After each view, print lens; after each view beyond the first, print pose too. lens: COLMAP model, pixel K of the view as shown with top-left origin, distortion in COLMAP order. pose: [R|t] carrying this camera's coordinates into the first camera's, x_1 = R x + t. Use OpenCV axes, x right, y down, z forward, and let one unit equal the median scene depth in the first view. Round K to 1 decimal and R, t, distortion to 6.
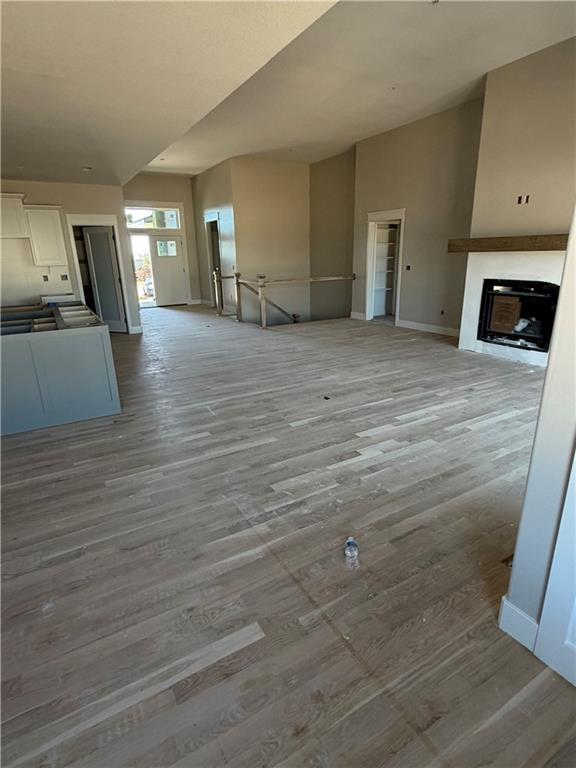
lens RADIAL K [[408.9, 0, 288.0], [0, 408.9, 384.0], [0, 0, 1]] dist [-0.000756, -0.000916]
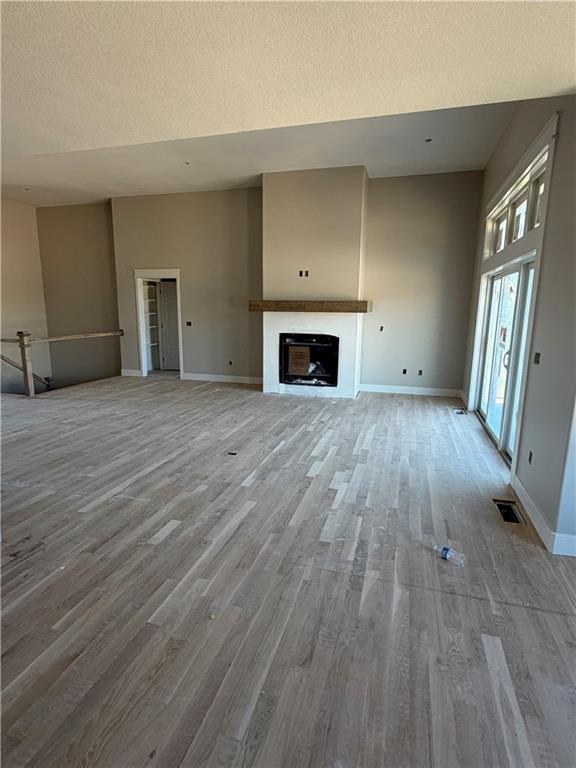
lens RADIAL K [[408.9, 0, 288.0], [0, 408.9, 384.0], [0, 0, 1]] dist [-0.000756, -0.000916]
pose [[0.724175, -0.099342, 0.682423, -0.386032], [0.184894, 0.981309, -0.053354, -0.044318], [-0.664368, 0.164813, 0.729008, 0.138487]]
